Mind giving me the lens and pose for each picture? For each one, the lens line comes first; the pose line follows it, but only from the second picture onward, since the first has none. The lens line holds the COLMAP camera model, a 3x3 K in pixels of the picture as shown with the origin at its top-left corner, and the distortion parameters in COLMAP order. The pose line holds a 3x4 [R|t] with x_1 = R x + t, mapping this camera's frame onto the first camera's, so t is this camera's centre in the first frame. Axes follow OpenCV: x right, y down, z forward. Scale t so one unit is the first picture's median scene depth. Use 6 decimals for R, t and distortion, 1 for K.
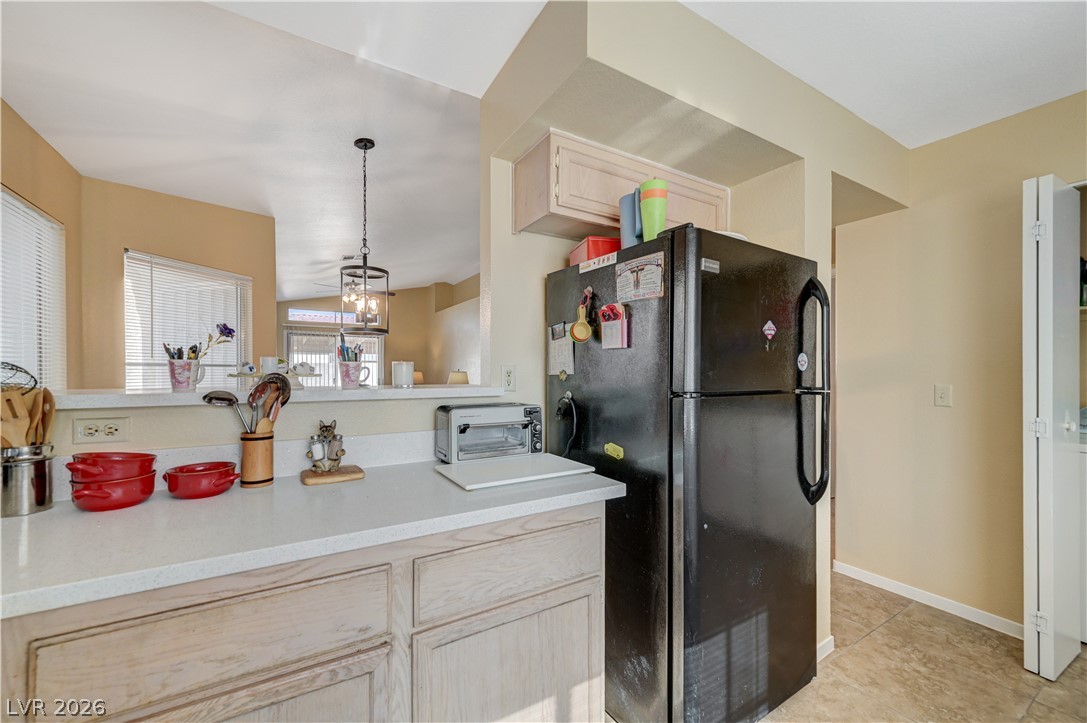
lens RADIAL K [[432.4, 0, 545.2], [0, 432.4, 368.1], [0, 0, 1]] dist [0.001114, 0.000525]
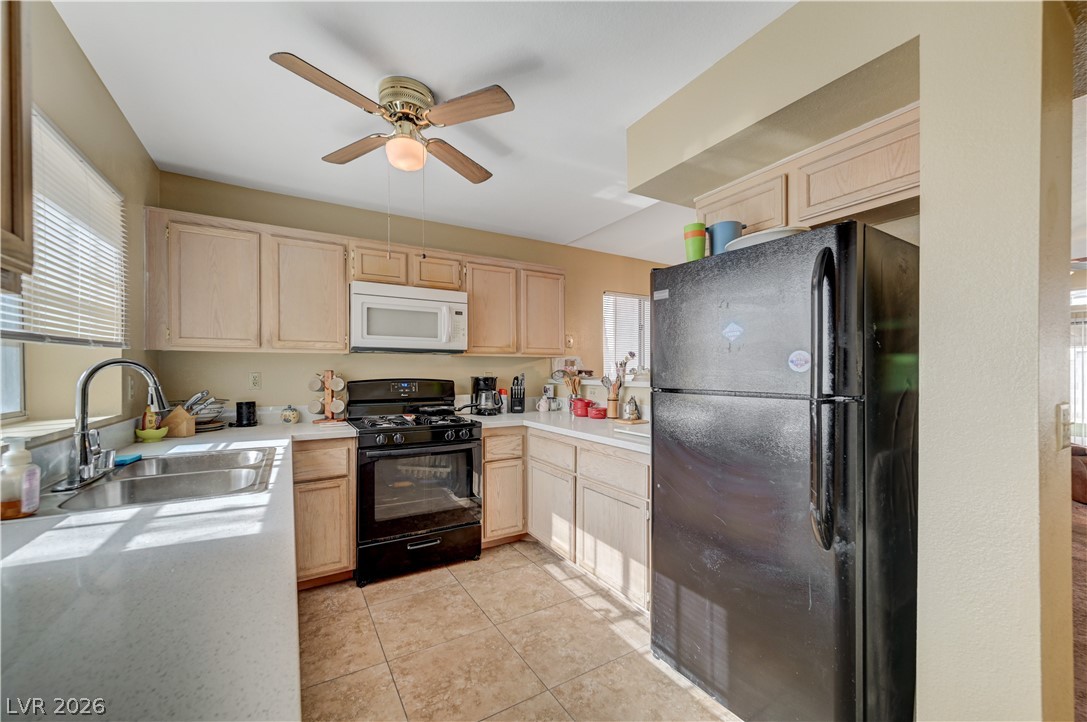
lens RADIAL K [[432.4, 0, 546.4], [0, 432.4, 372.6], [0, 0, 1]] dist [0.001114, 0.000525]
pose [[0.003685, 0.000212, -0.999993, 1.393261], [0.010995, 0.999940, 0.000252, 0.002403], [0.999933, -0.010996, 0.003683, 0.509117]]
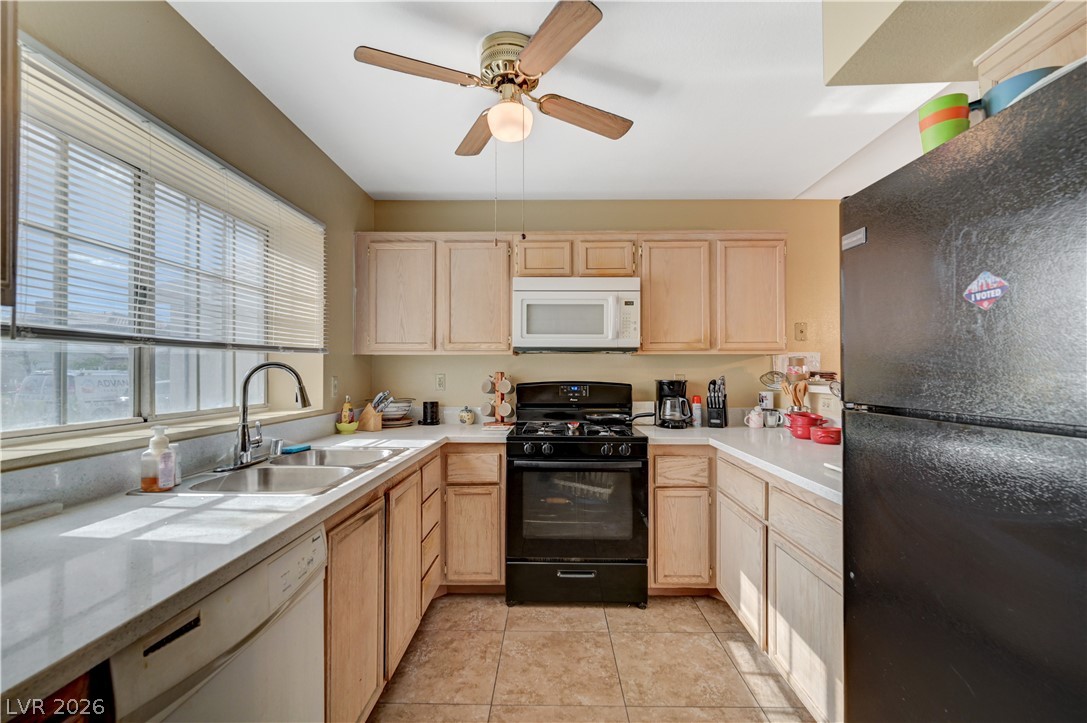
lens RADIAL K [[470.1, 0, 548.6], [0, 470.1, 368.7], [0, 0, 1]] dist [0.003919, 0.001501]
pose [[-0.527390, -0.011229, -0.849549, 1.109086], [0.006378, 0.999832, -0.017175, 0.003997], [0.849599, -0.014476, -0.527230, 0.785484]]
